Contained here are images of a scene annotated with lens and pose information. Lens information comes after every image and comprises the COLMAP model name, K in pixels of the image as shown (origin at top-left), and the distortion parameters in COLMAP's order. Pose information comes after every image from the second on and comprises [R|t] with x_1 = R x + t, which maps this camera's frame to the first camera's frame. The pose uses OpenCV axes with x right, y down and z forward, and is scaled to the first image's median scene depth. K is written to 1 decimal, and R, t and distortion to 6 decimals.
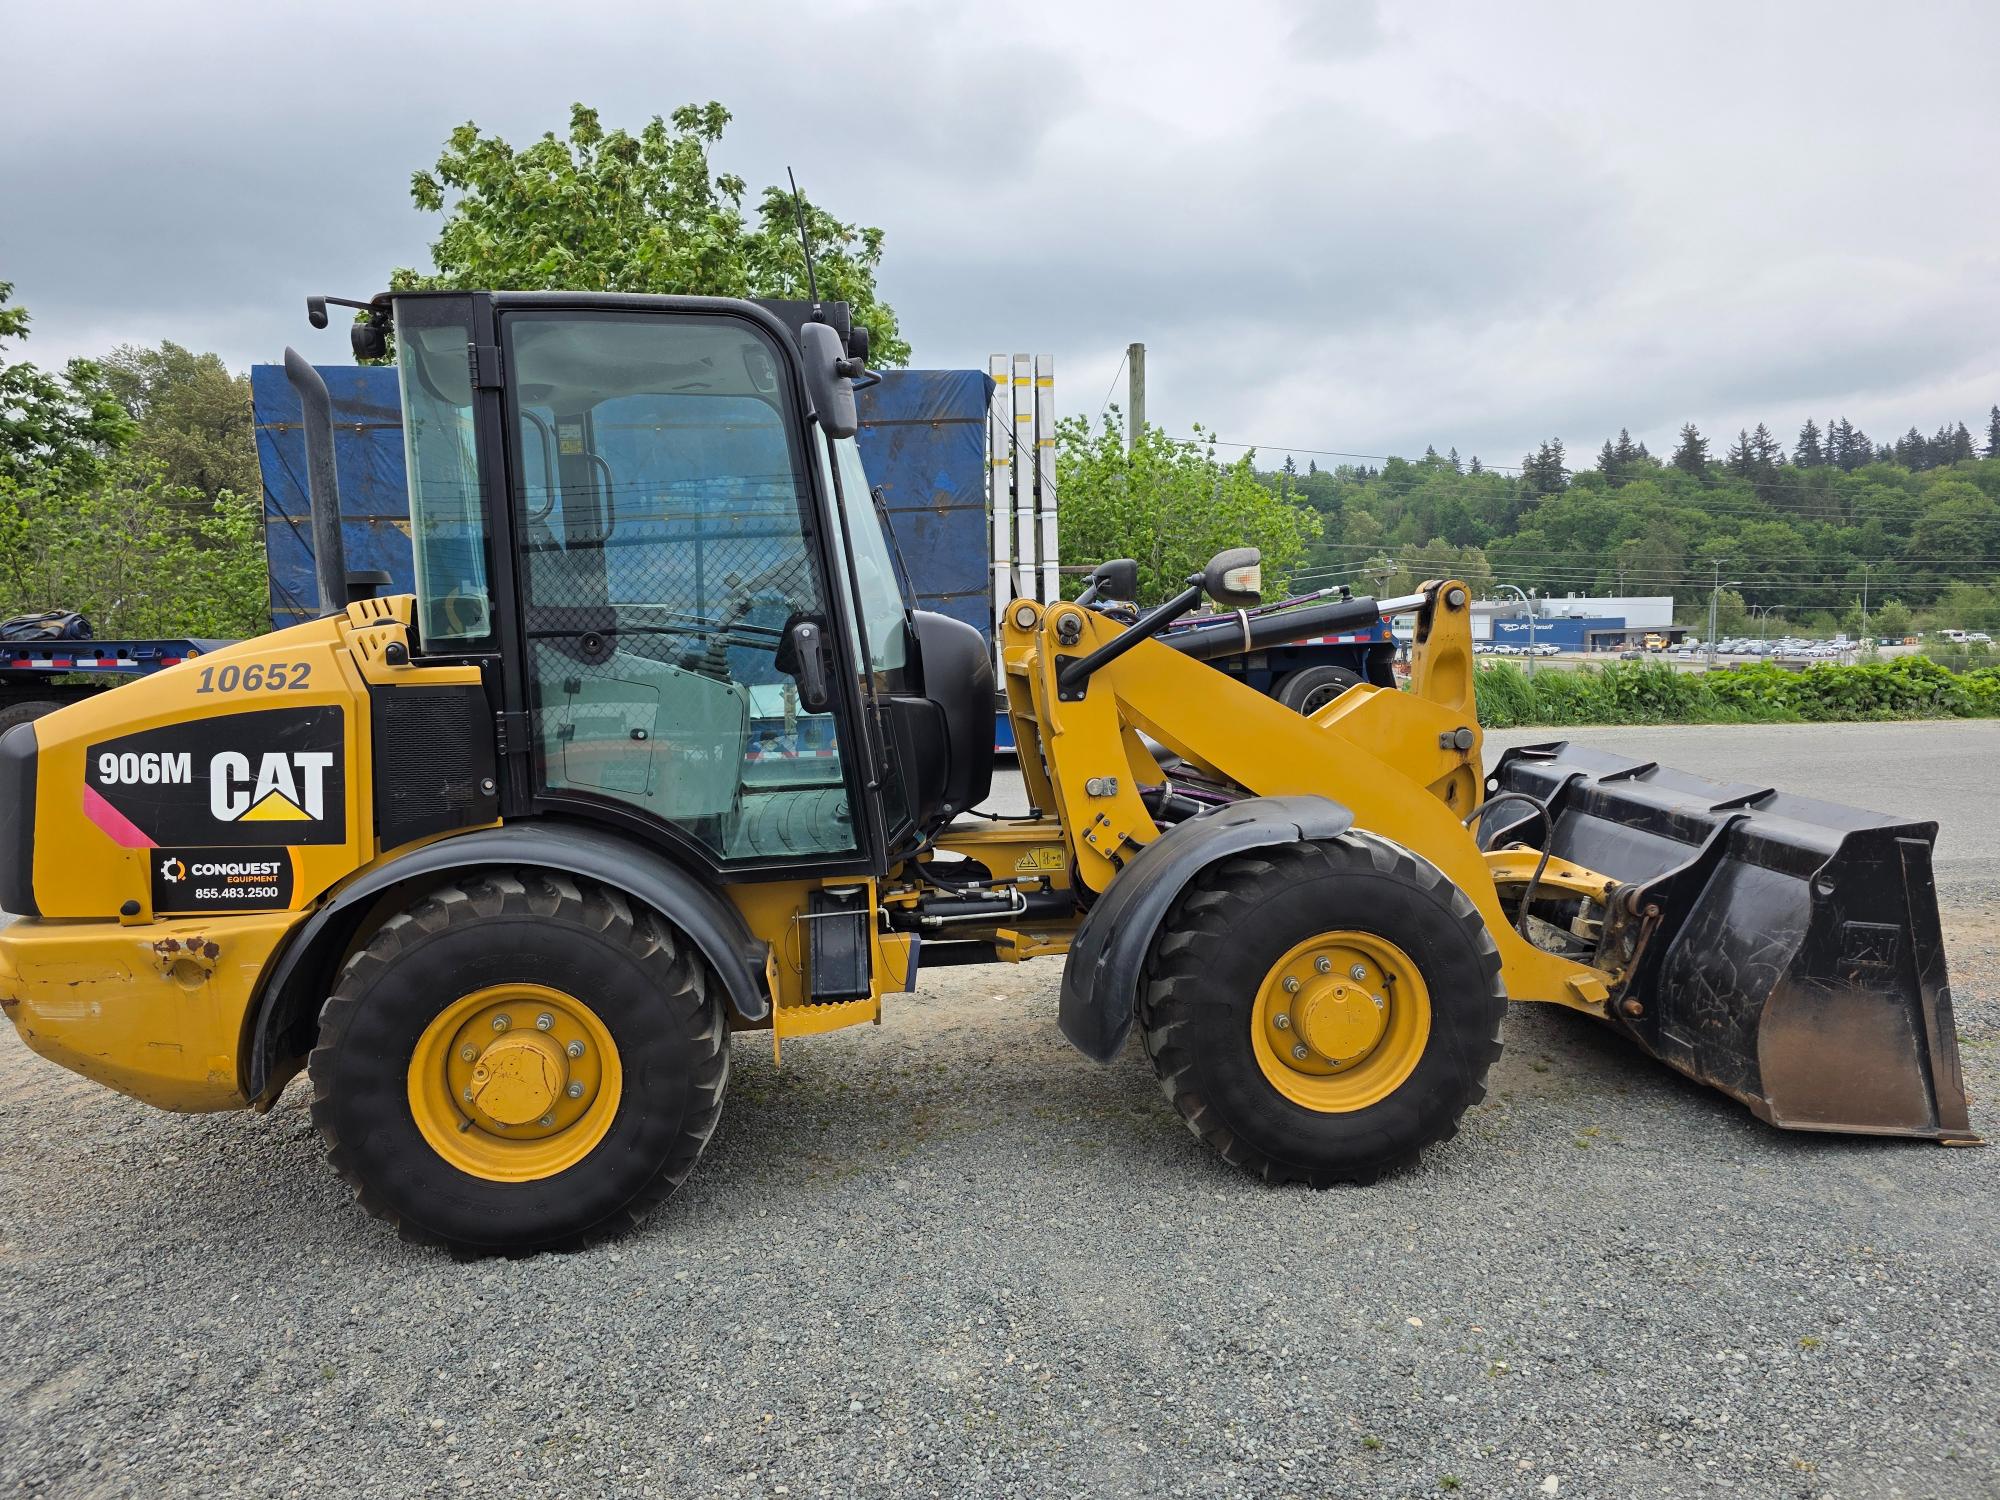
lens RADIAL K [[1341.4, 0, 1004.0], [0, 1341.4, 732.9], [0, 0, 1]] dist [0.068669, -0.078975]
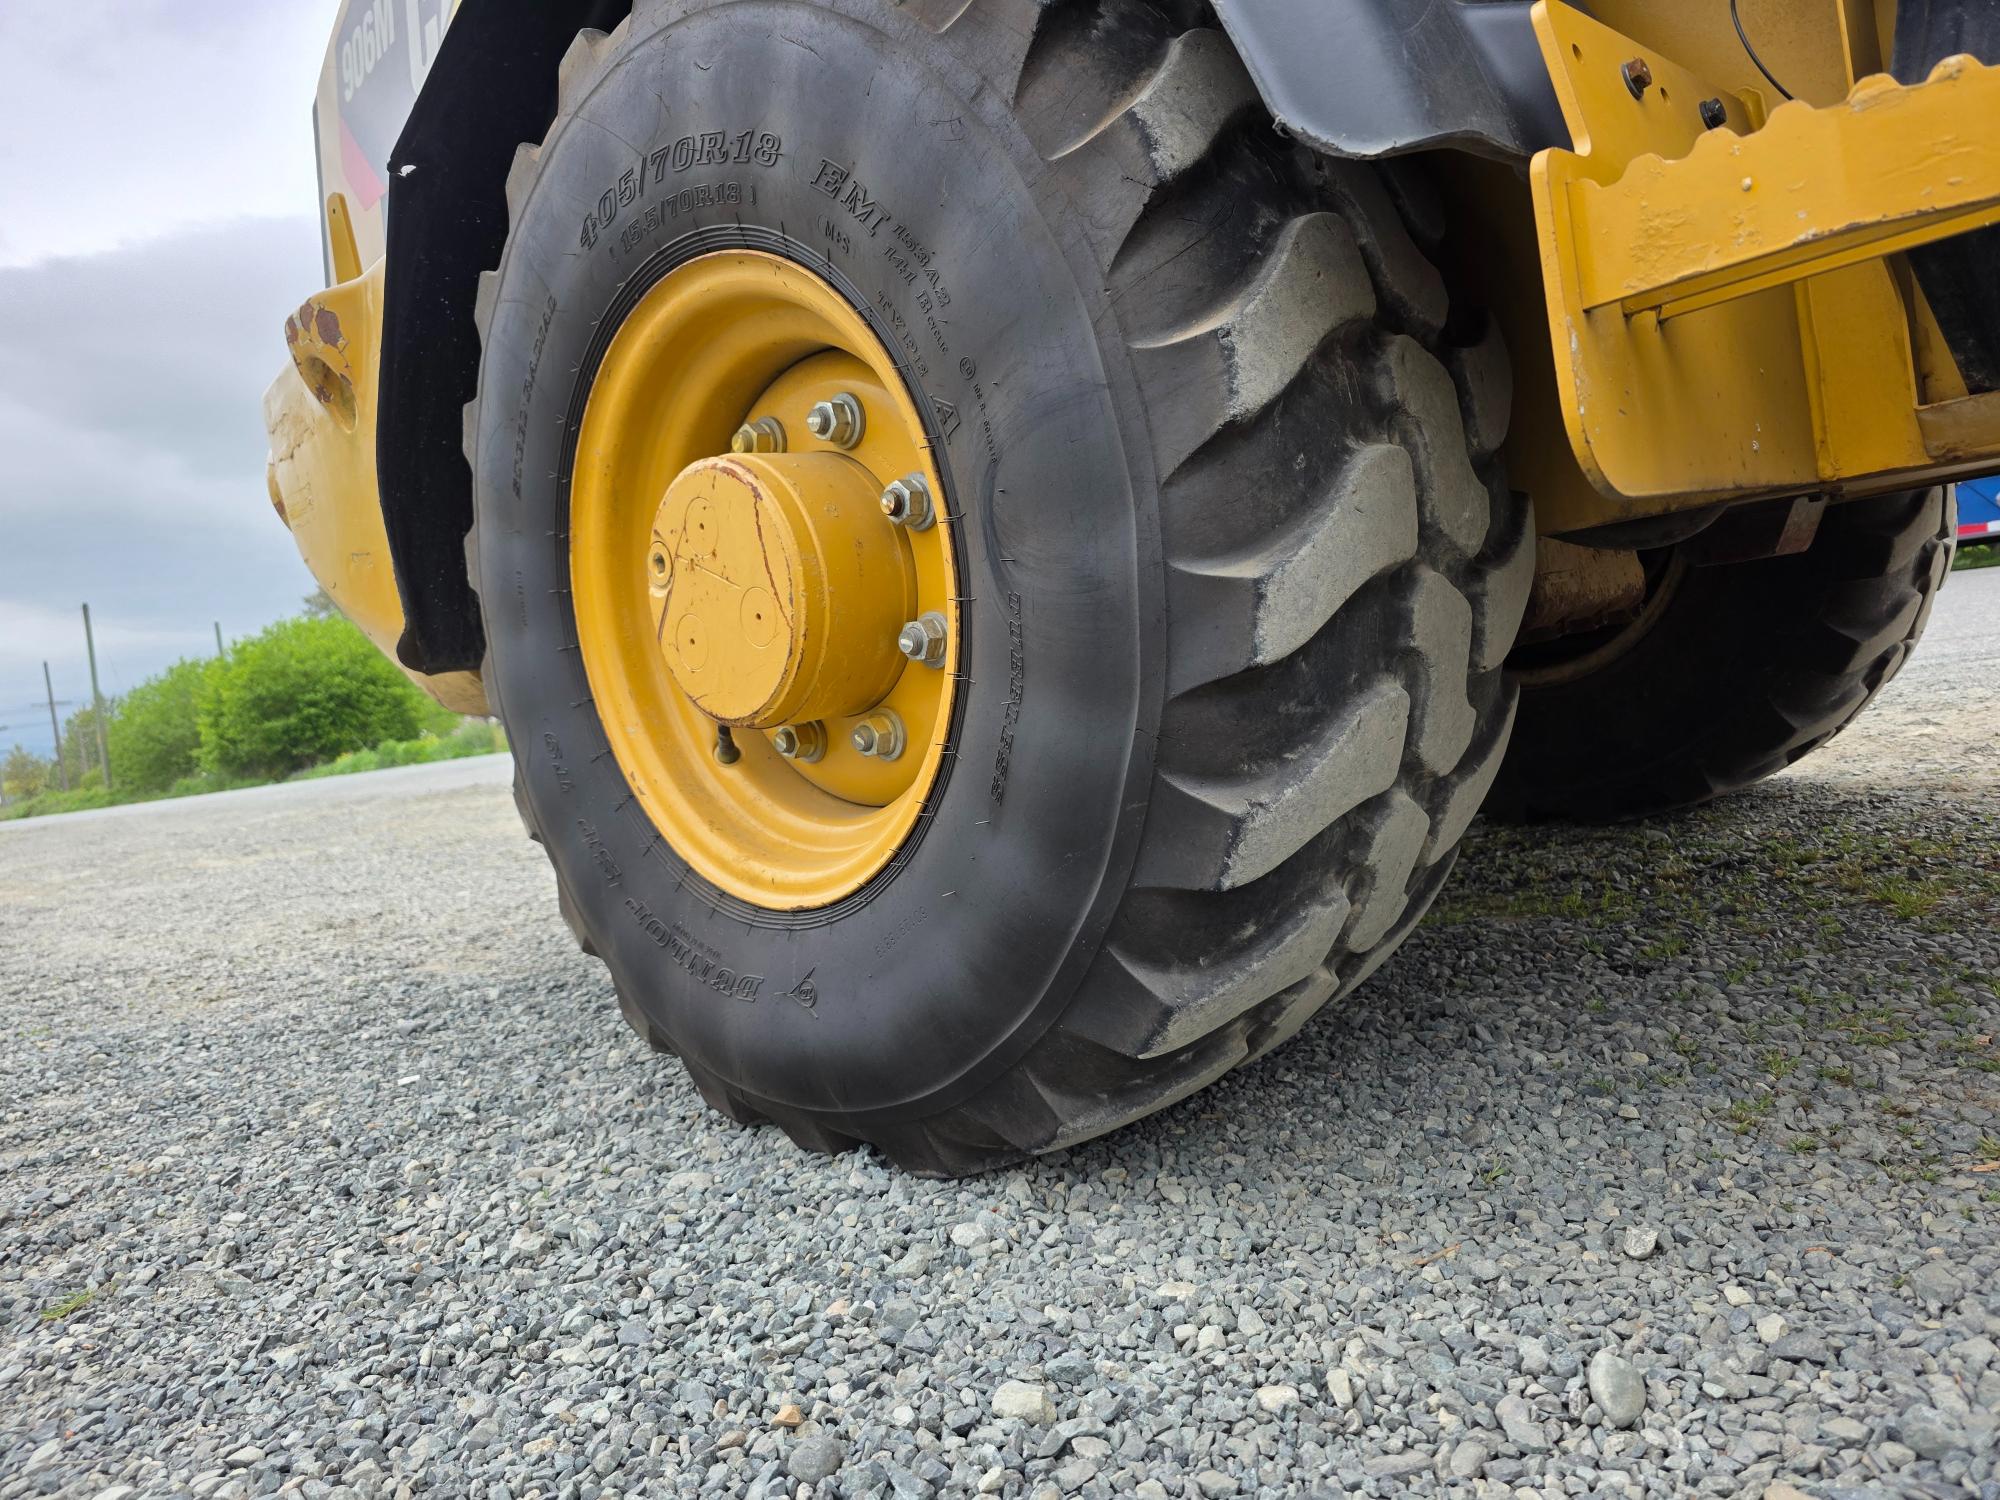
lens RADIAL K [[1349.0, 0, 961.4], [0, 1349.0, 737.4], [0, 0, 1]] dist [0.070747, -0.065774]
pose [[0.575998, -0.019088, -0.817228, -0.058854], [0.055721, 0.998319, 0.015956, 0.255795], [0.815550, -0.054727, 0.576094, 0.755557]]
